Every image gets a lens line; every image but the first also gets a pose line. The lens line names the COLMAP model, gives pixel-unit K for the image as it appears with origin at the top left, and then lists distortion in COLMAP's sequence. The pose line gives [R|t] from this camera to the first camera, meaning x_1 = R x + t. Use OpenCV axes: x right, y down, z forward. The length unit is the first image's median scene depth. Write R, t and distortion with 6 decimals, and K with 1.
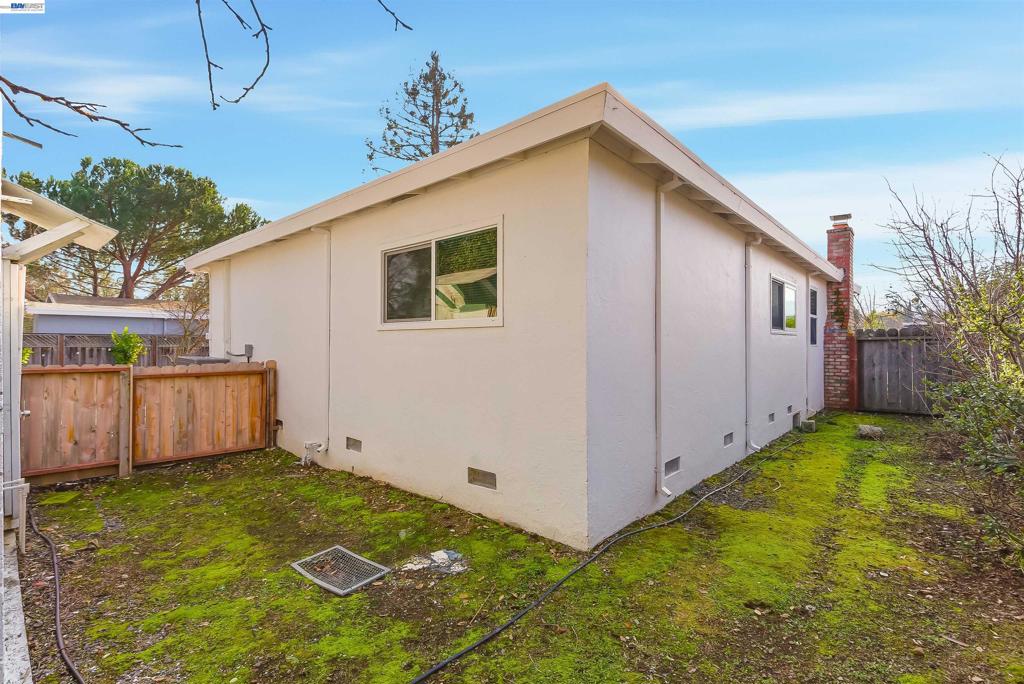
lens RADIAL K [[464.2, 0, 489.7], [0, 464.2, 340.9], [0, 0, 1]] dist [0.001663, 0.000353]
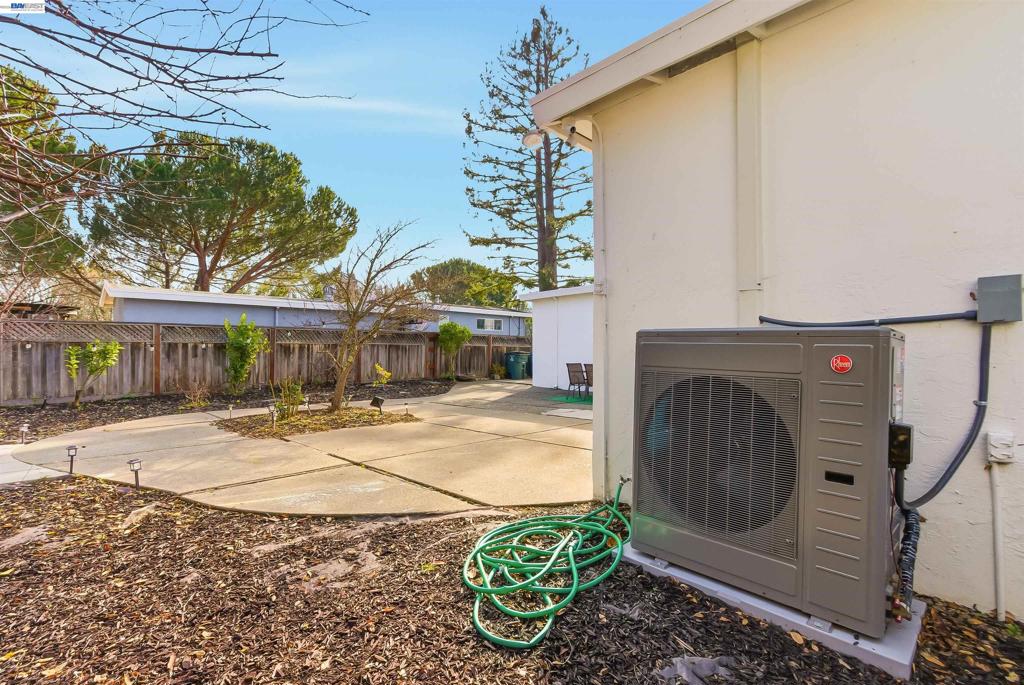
lens RADIAL K [[473.1, 0, 514.0], [0, 473.1, 348.0], [0, 0, 1]] dist [0.003317, -0.000272]
pose [[0.998518, -0.000687, -0.054418, -0.151914], [0.001050, 0.999977, 0.006640, 0.007790], [0.054412, -0.006688, 0.998496, 0.139105]]
